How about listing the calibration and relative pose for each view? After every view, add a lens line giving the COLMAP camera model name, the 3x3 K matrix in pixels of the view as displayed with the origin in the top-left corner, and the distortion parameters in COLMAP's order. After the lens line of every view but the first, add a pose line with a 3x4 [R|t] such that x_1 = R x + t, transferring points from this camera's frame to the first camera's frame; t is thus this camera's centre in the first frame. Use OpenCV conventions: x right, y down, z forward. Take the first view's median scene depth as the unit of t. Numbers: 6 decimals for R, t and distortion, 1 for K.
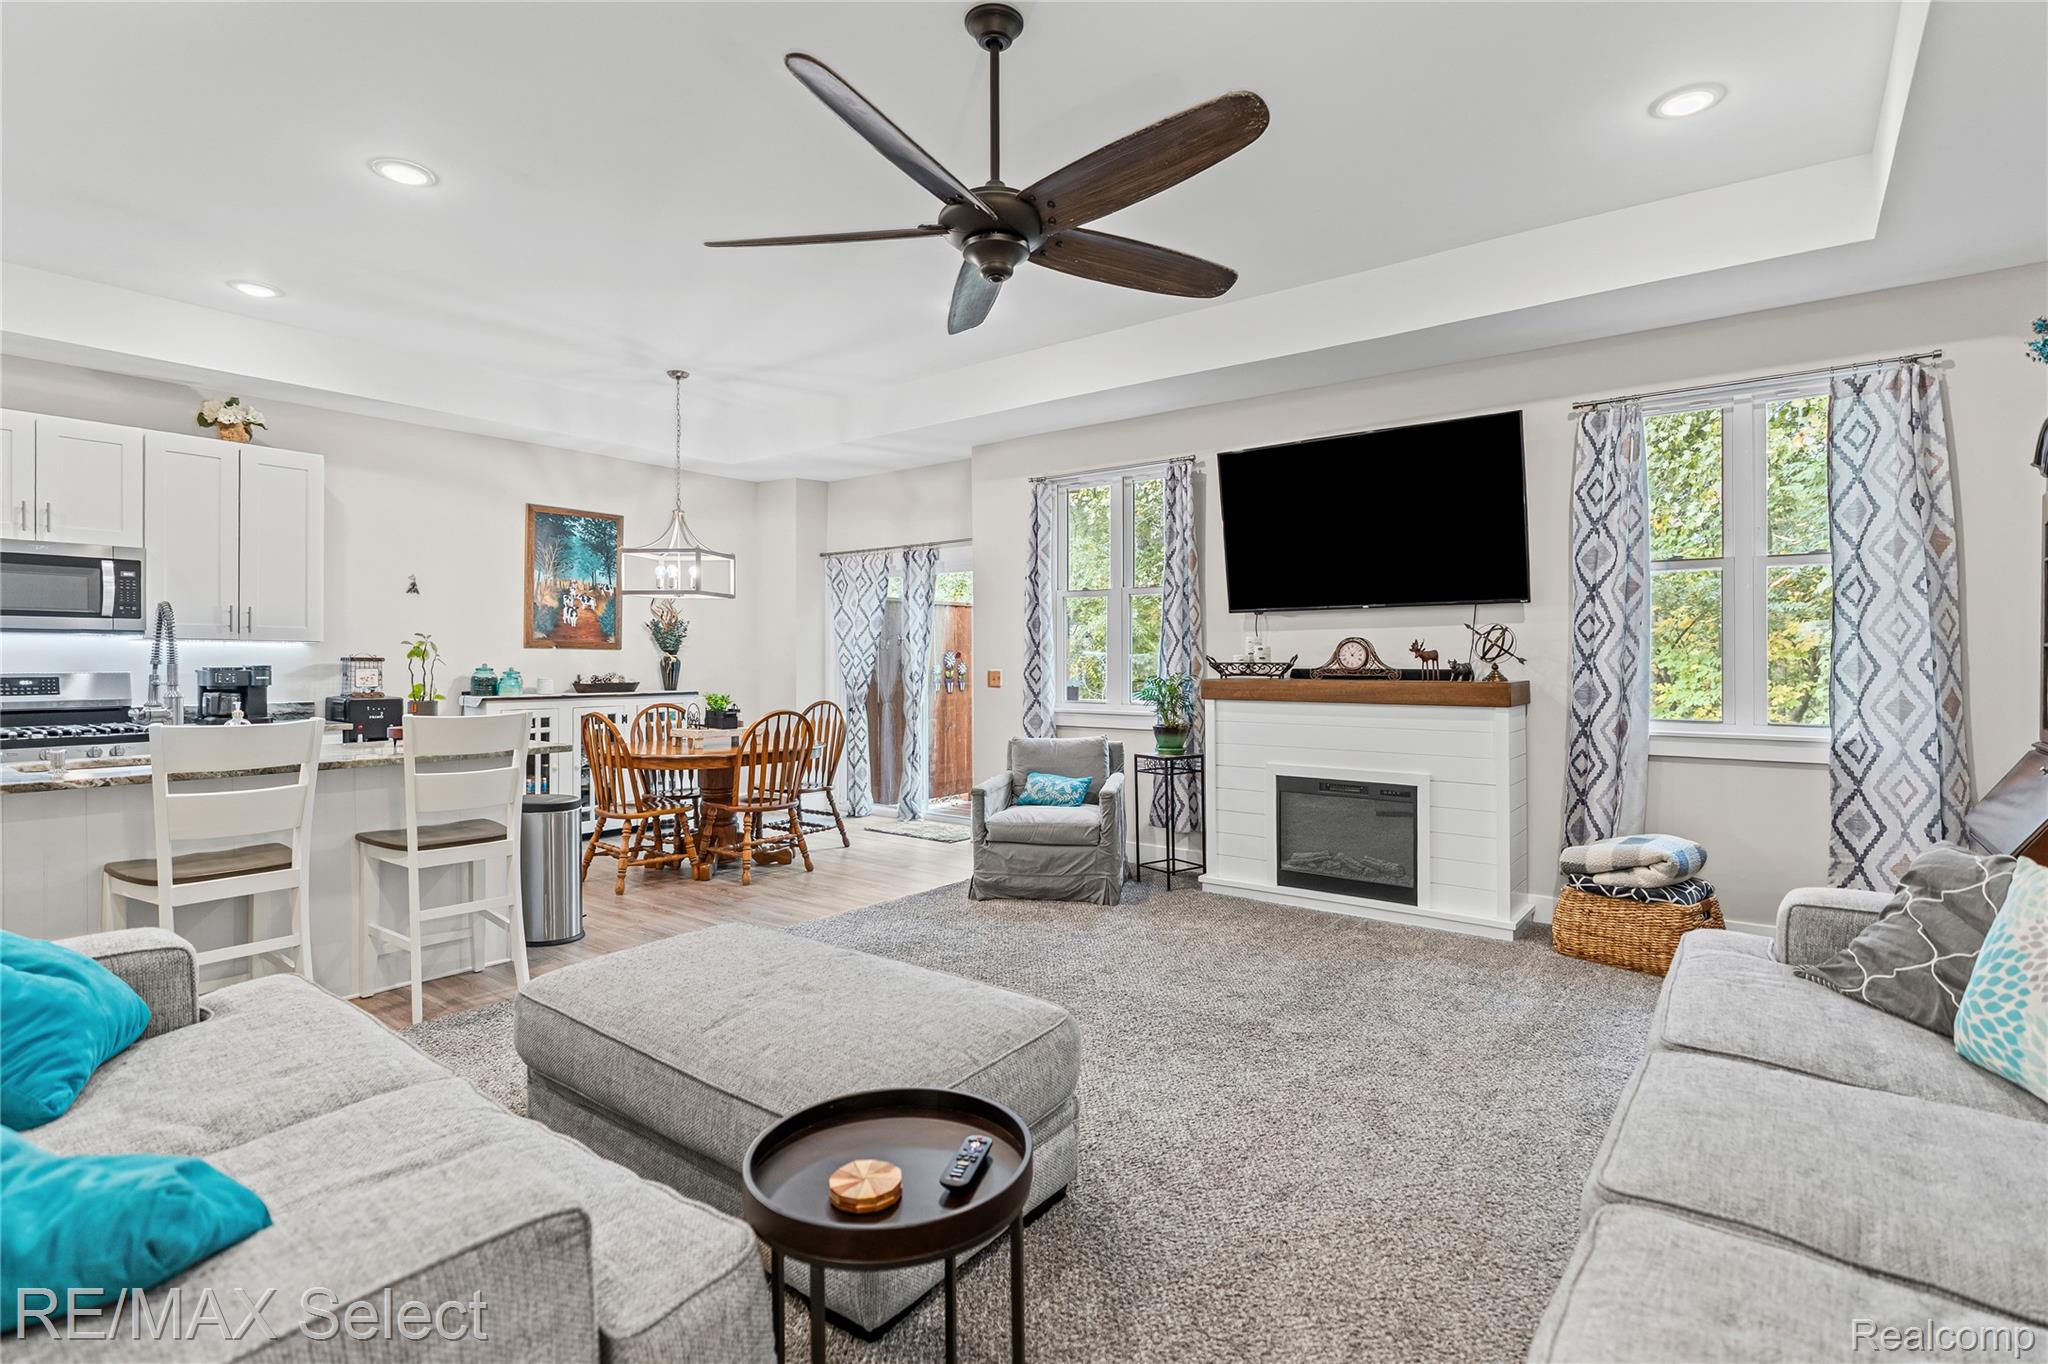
lens RADIAL K [[963.1, 0, 1046.6], [0, 963.1, 663.8], [0, 0, 1]] dist [-0.004442, 0.003946]
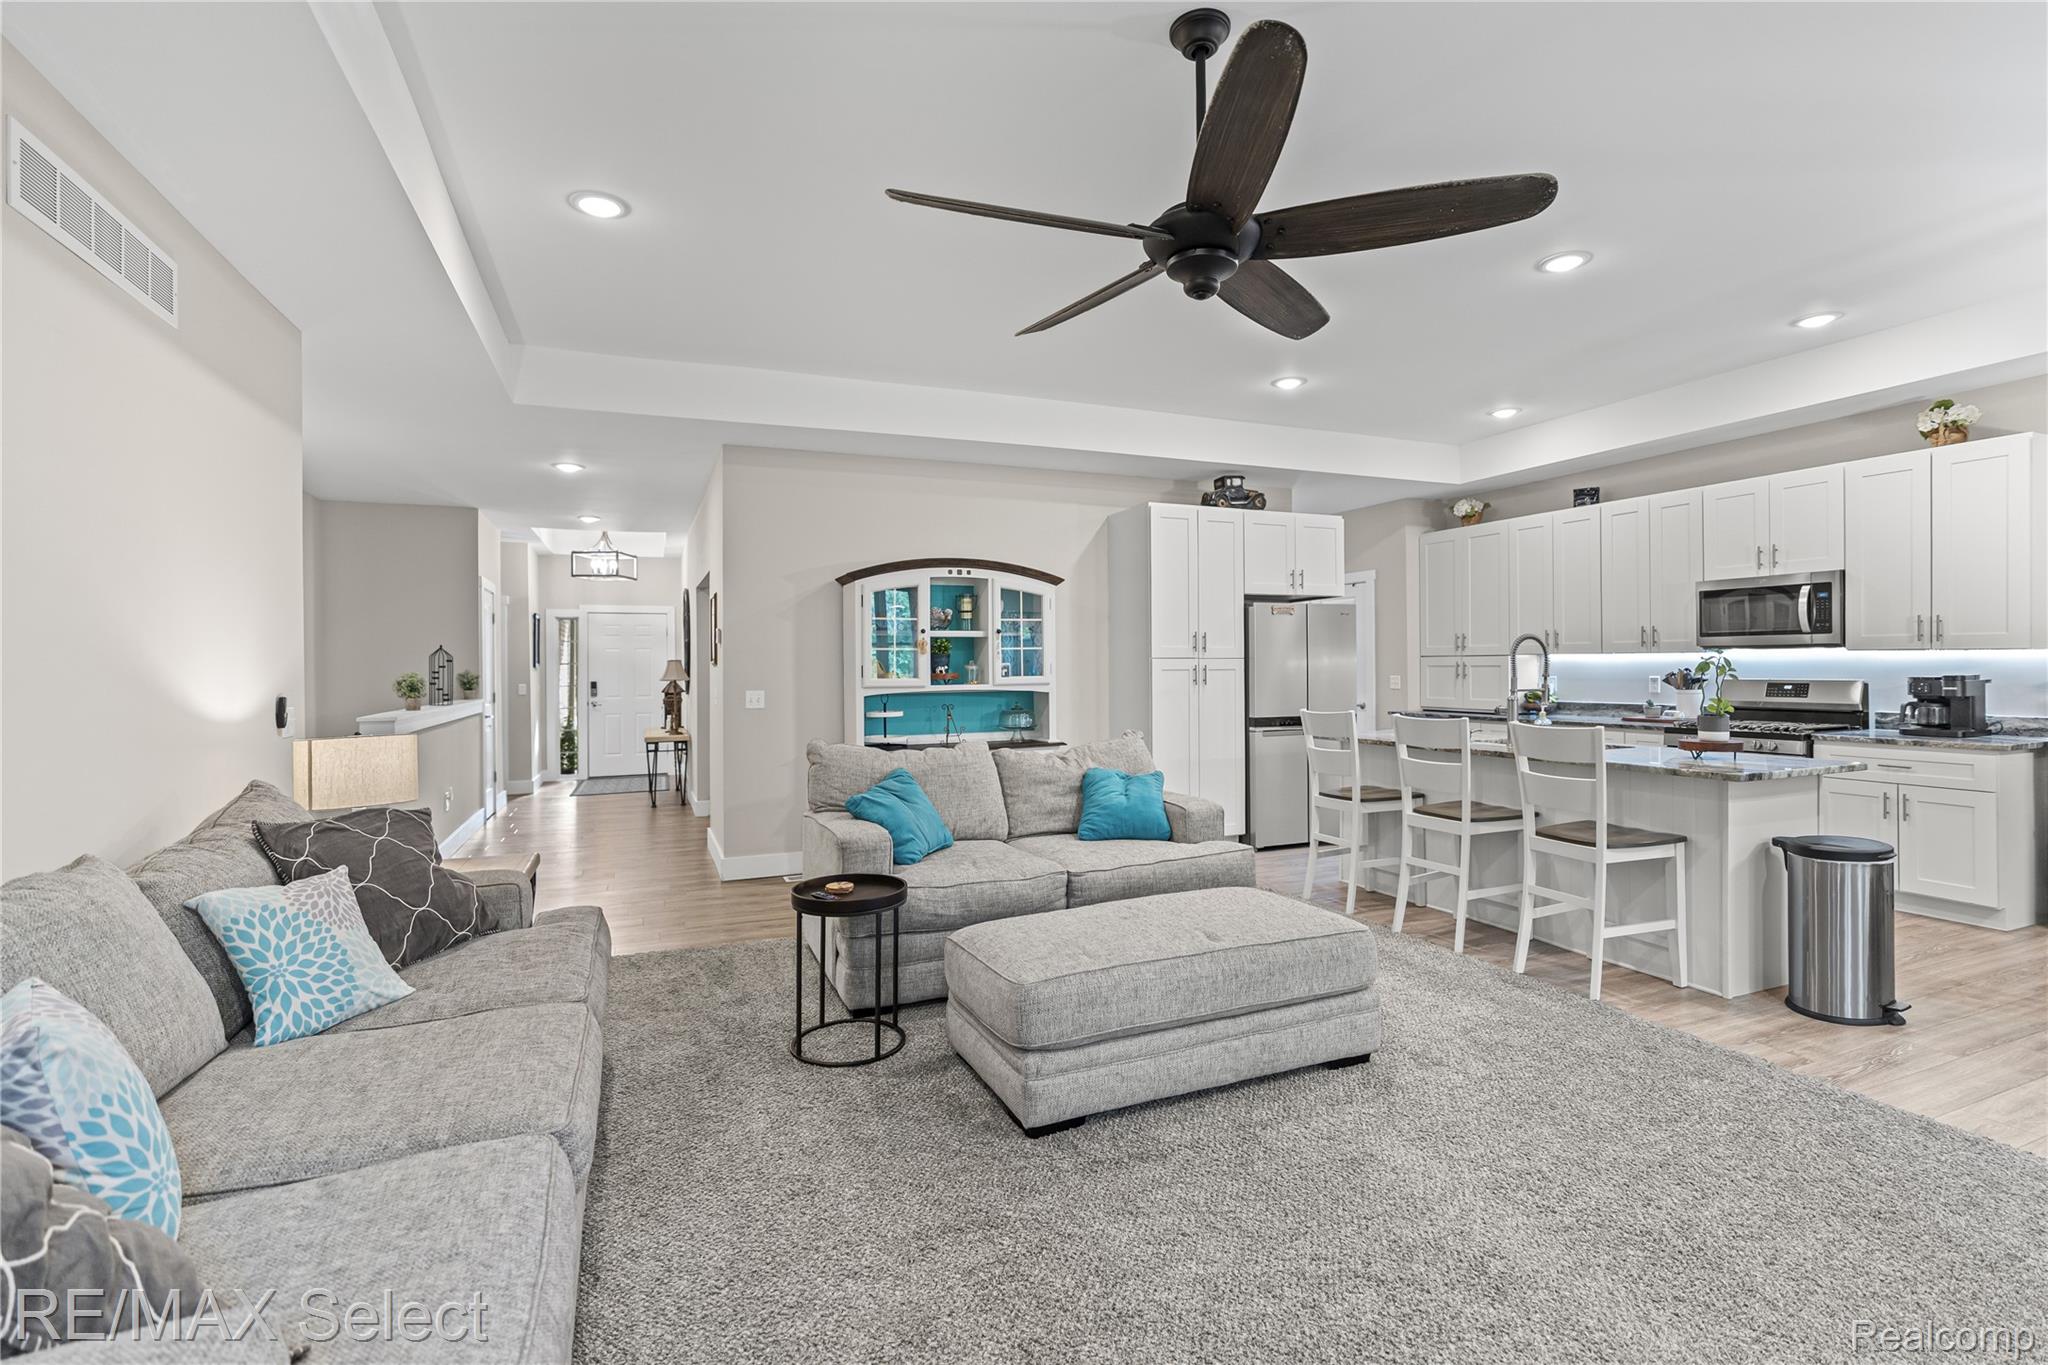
lens RADIAL K [[963.1, 0, 1028.0], [0, 963.1, 668.9], [0, 0, 1]] dist [-0.004442, 0.003946]
pose [[-0.491133, 0.005387, -0.871068, 0.462399], [0.003007, 0.999985, 0.004489, -0.012110], [0.871079, -0.000415, -0.491142, 0.676223]]
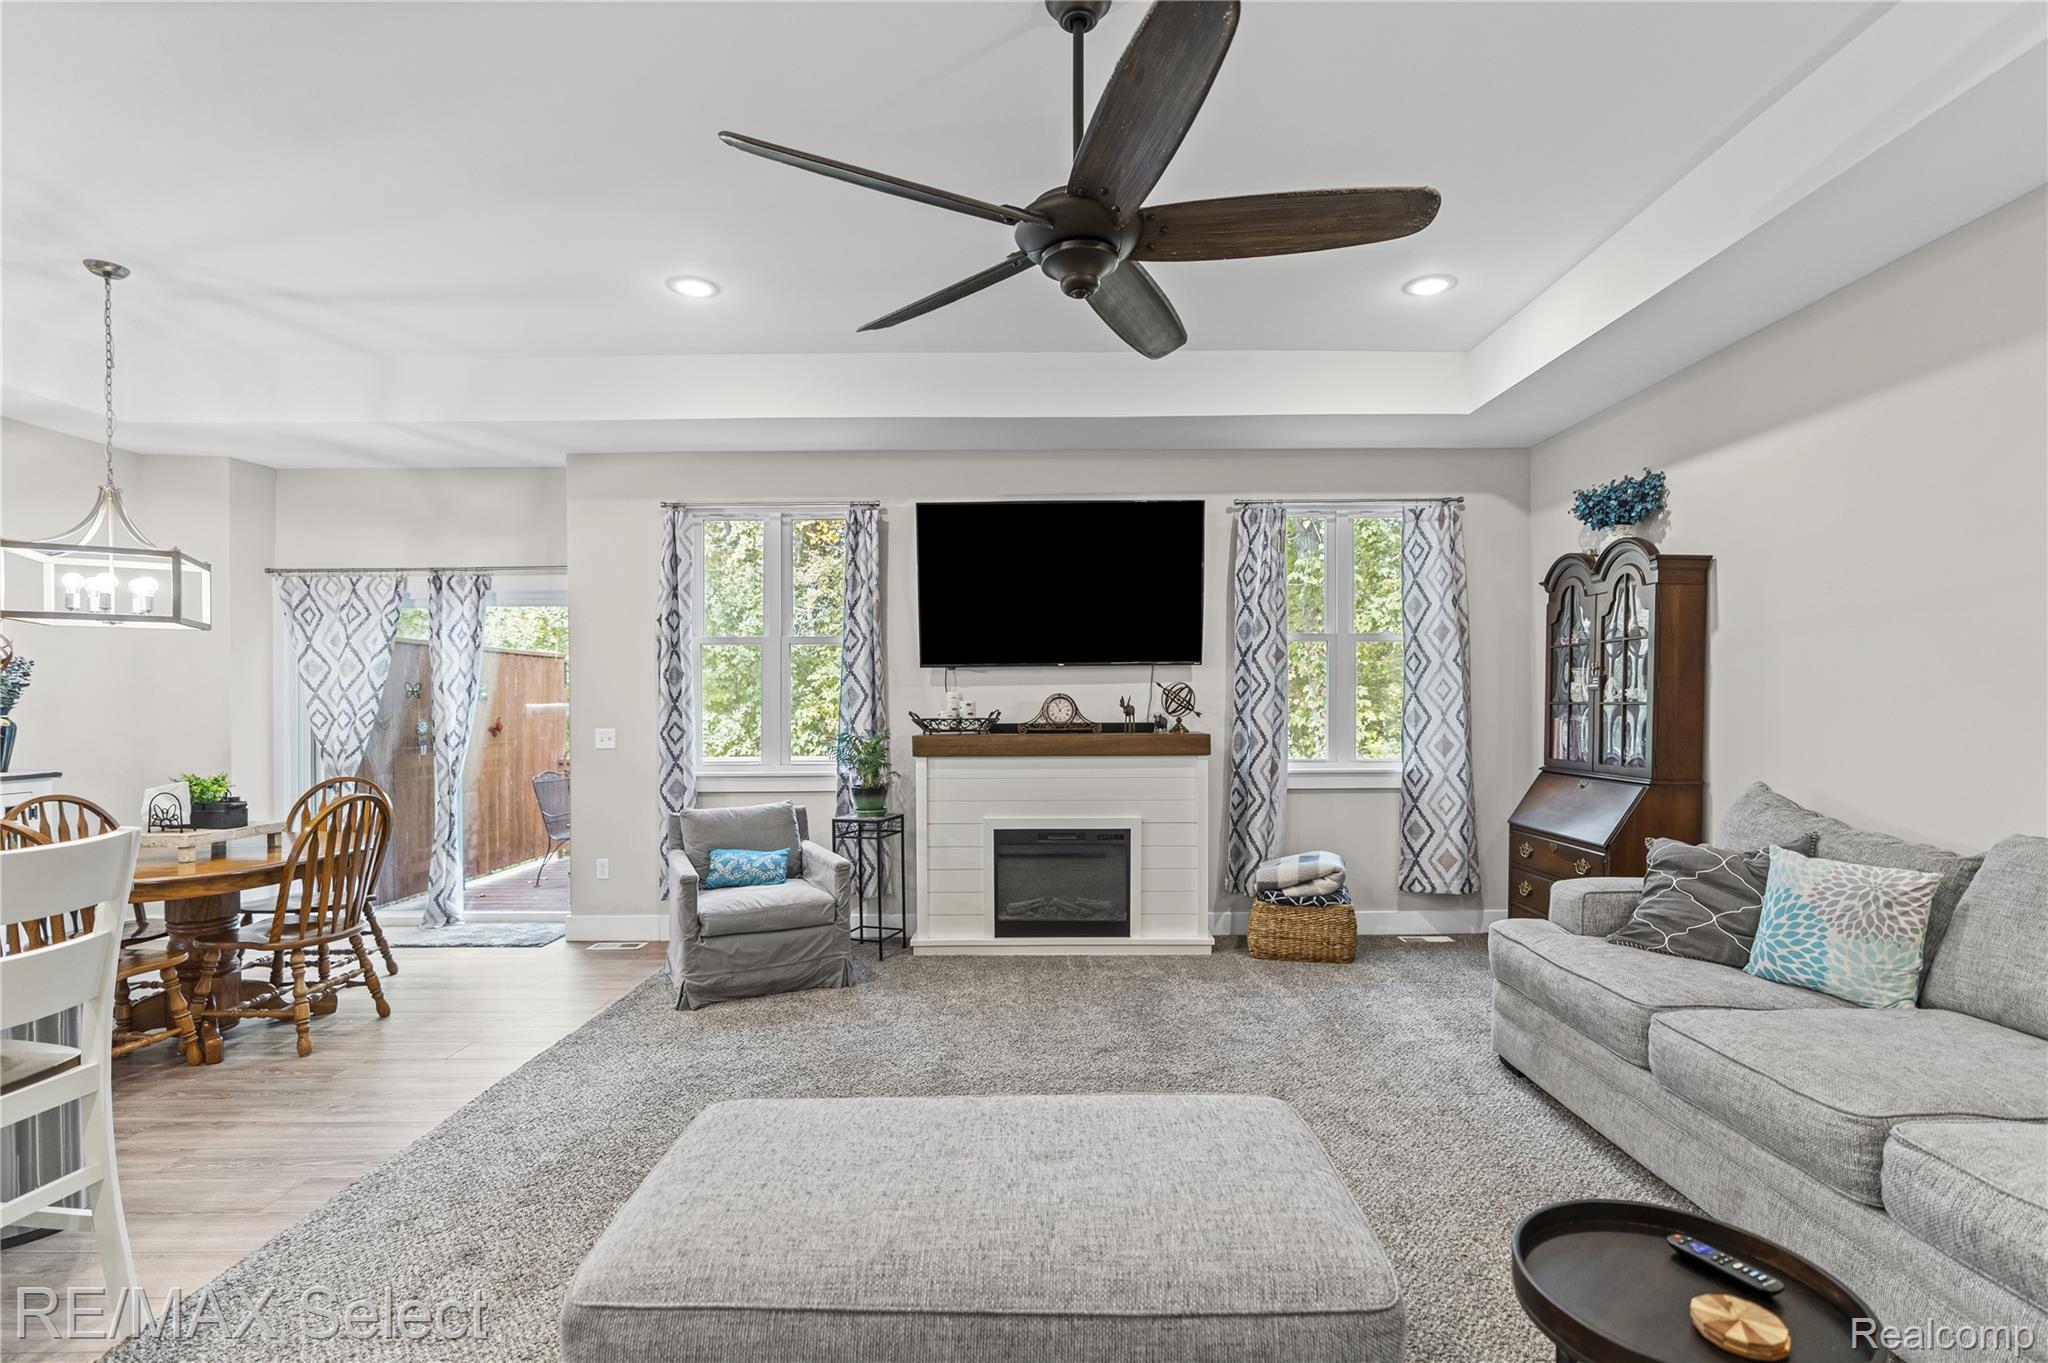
lens RADIAL K [[963.1, 0, 1036.2], [0, 963.1, 713.4], [0, 0, 1]] dist [-0.004442, 0.003946]
pose [[0.803661, -0.011760, 0.594971, -0.314480], [0.008315, 0.999929, 0.008533, -0.013965], [-0.595029, -0.001911, 0.803702, 0.154937]]
